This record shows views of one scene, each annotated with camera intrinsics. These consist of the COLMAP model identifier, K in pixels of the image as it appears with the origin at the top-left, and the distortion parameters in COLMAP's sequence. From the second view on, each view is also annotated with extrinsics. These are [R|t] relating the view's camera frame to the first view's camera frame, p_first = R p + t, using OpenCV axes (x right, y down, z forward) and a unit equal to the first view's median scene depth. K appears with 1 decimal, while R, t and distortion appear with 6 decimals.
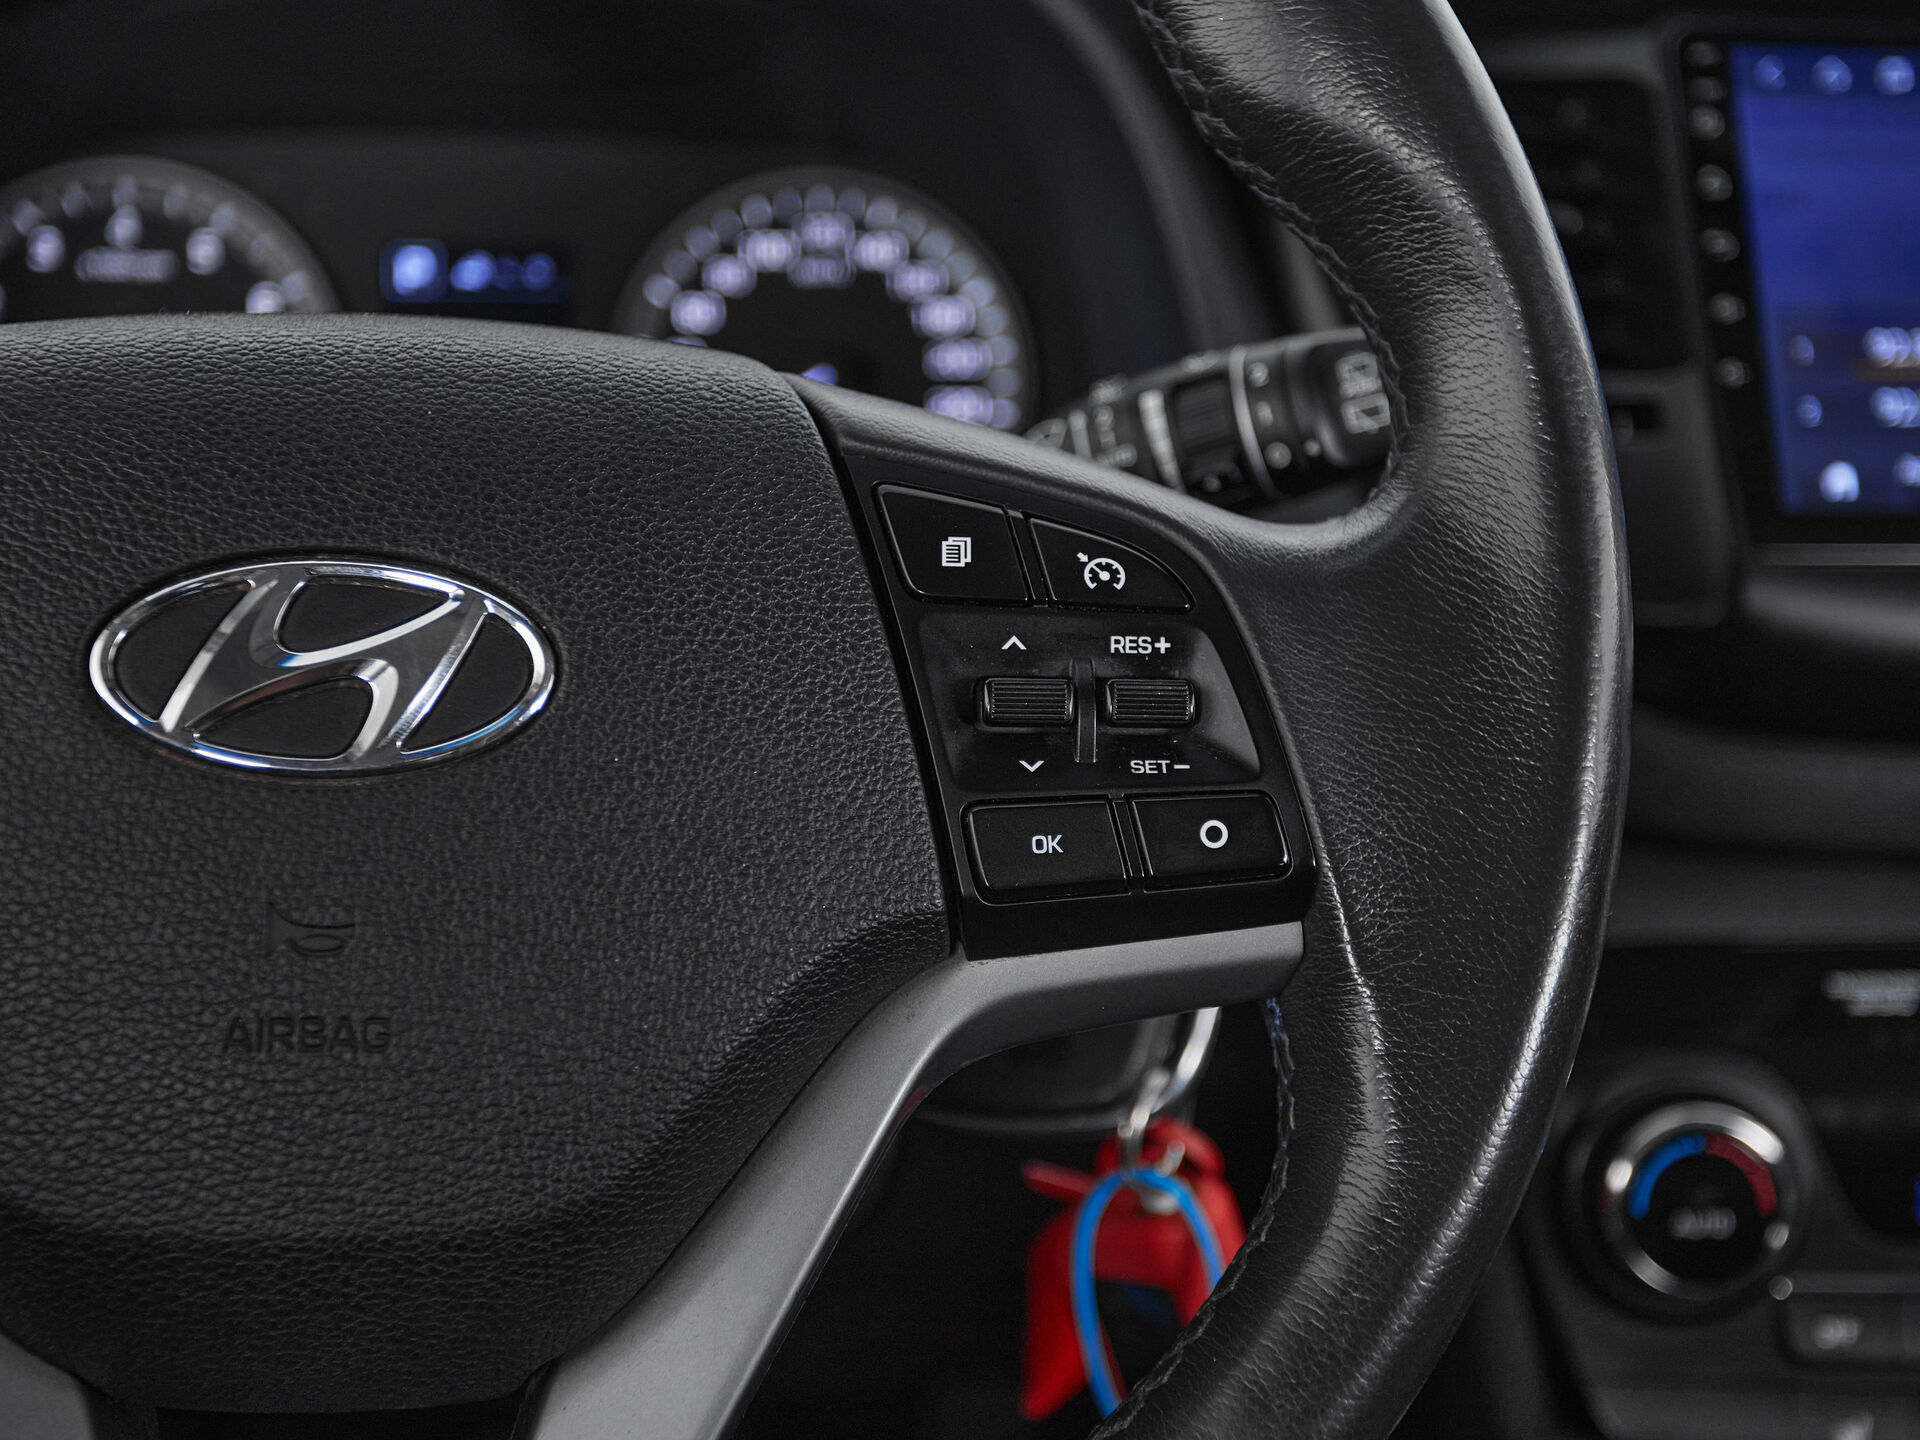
lens RADIAL K [[2574.9, 0, 982.8], [0, 2574.9, 668.5], [0, 0, 1]] dist [0.026765, 0.000000]
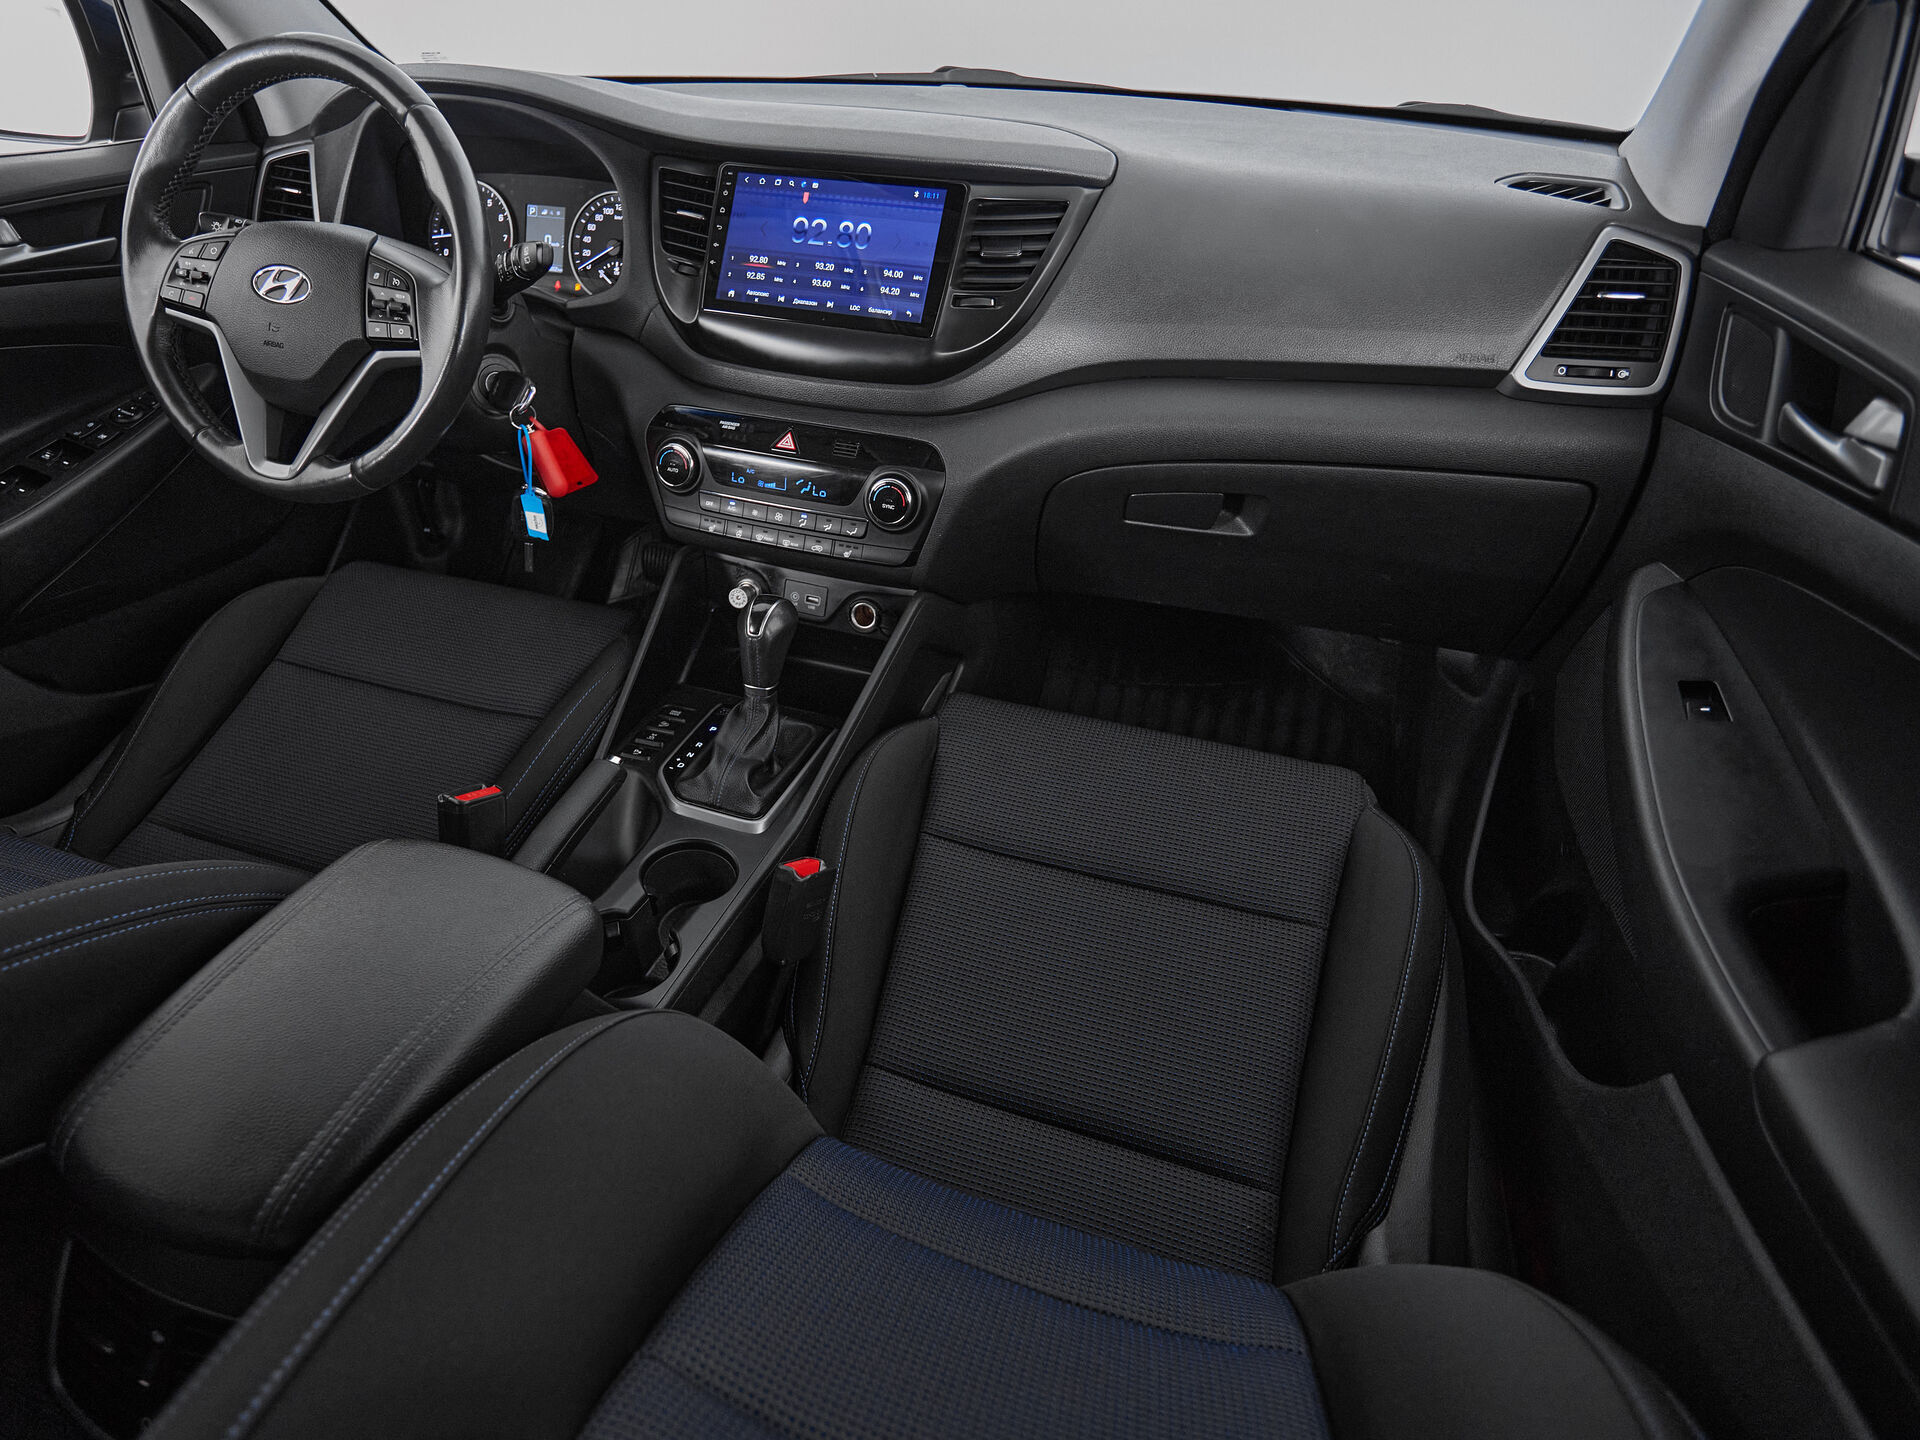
lens RADIAL K [[1018.4, 0, 876.9], [0, 1018.4, 718.2], [0, 0, 1]] dist [0.001269, -0.004319]
pose [[0.895380, 0.249590, -0.368782, 2.155474], [-0.123741, 0.934998, 0.332366, -0.015542], [0.427766, -0.251961, 0.868062, -0.752034]]
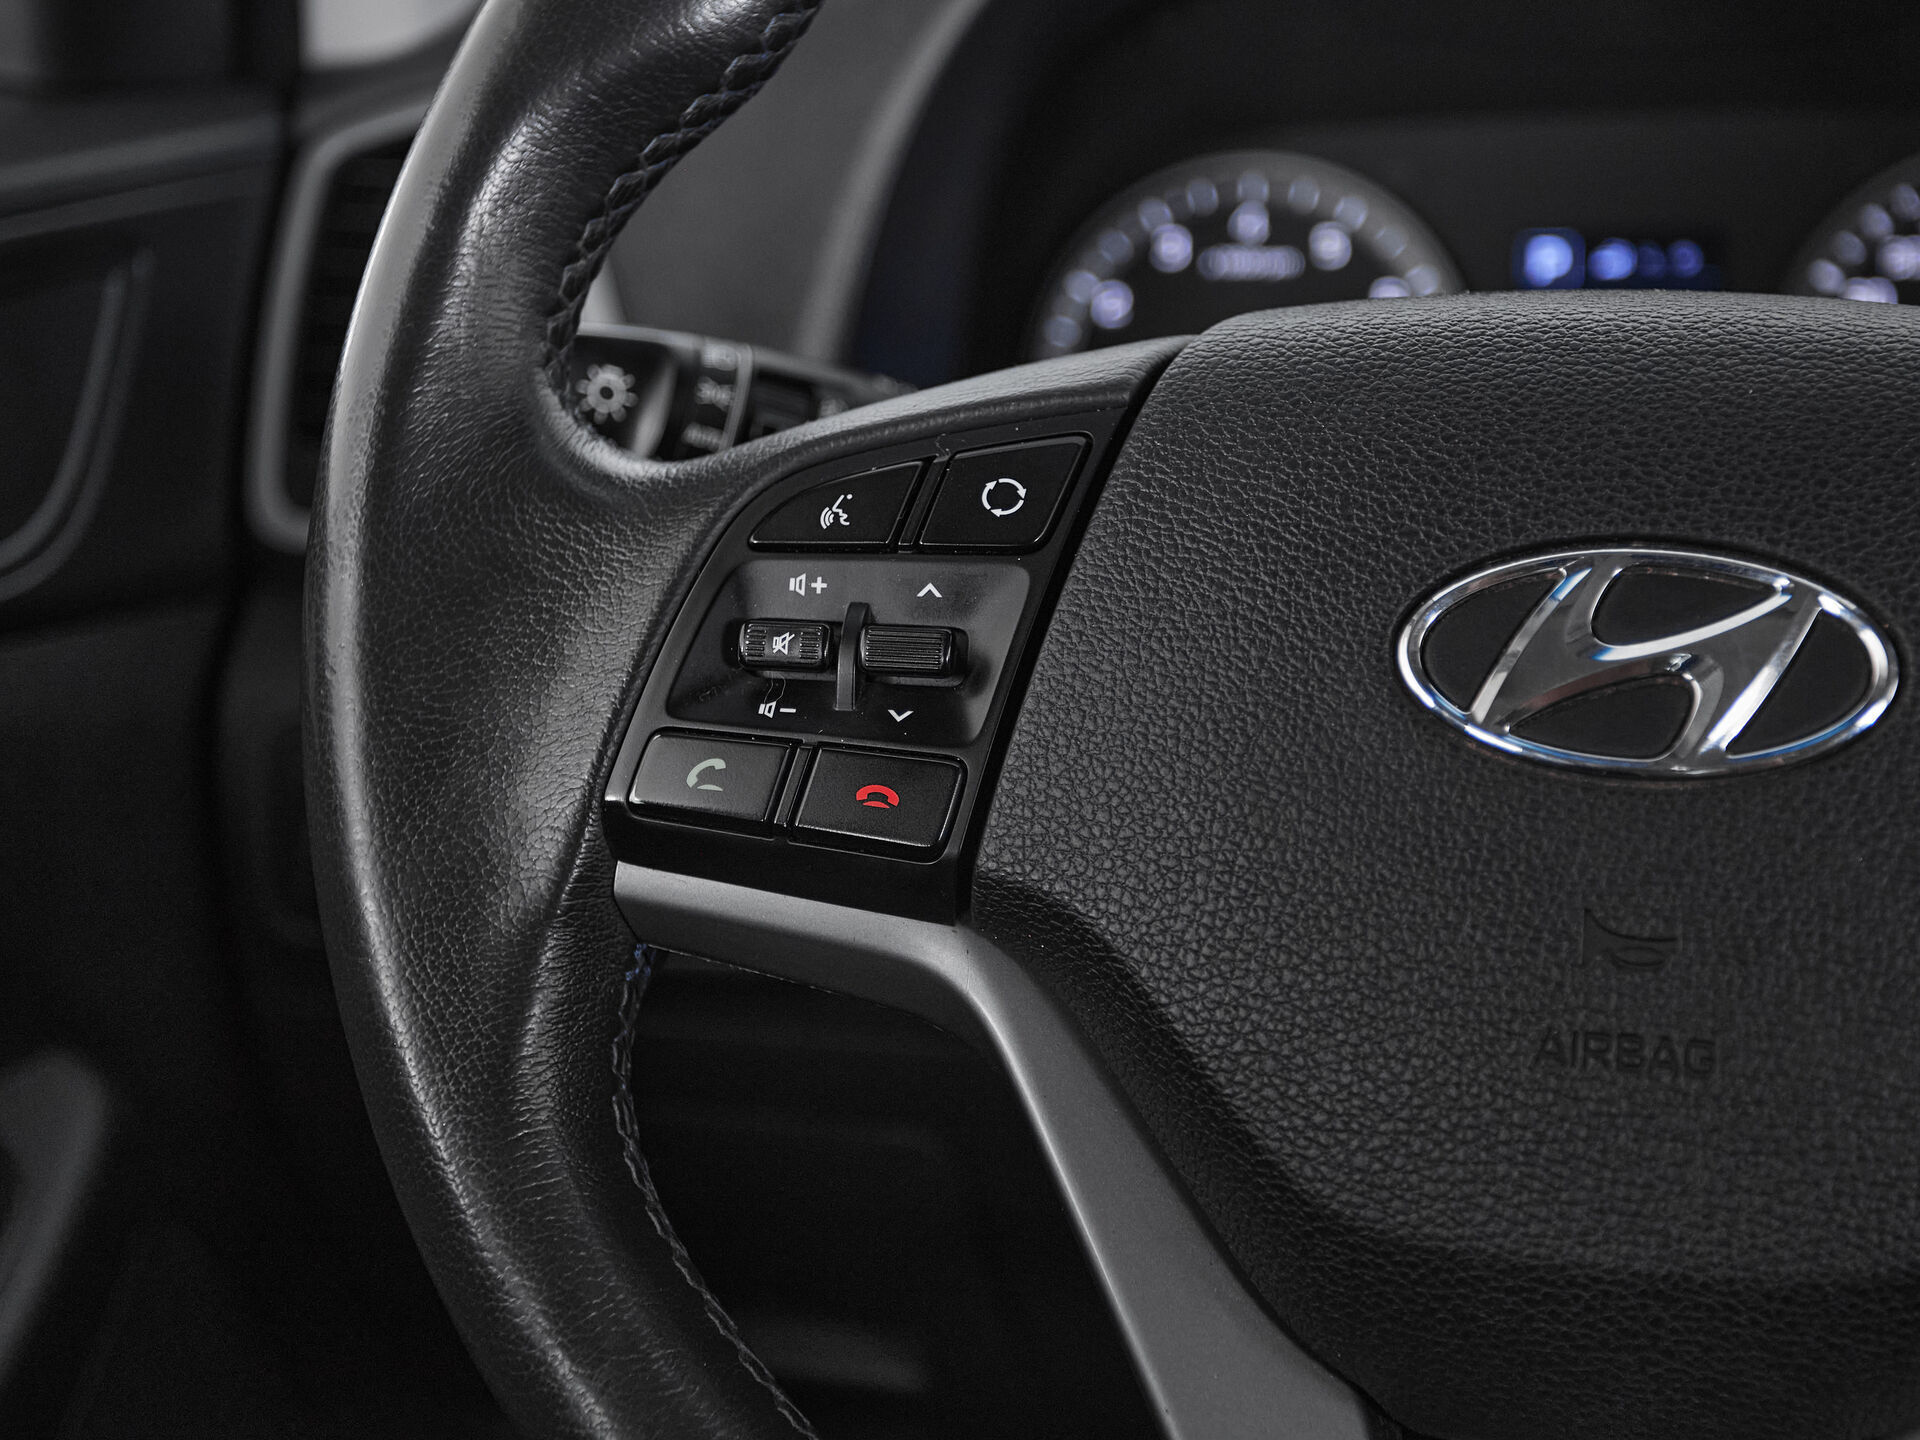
lens RADIAL K [[2816.1, 0, 952.8], [0, 2816.1, 667.2], [0, 0, 1]] dist [0.037224, 0.000000]
pose [[0.936809, 0.028555, -0.348673, -0.129713], [-0.034502, 0.999346, -0.010855, 0.020600], [0.348135, 0.022199, 0.937182, -0.044966]]
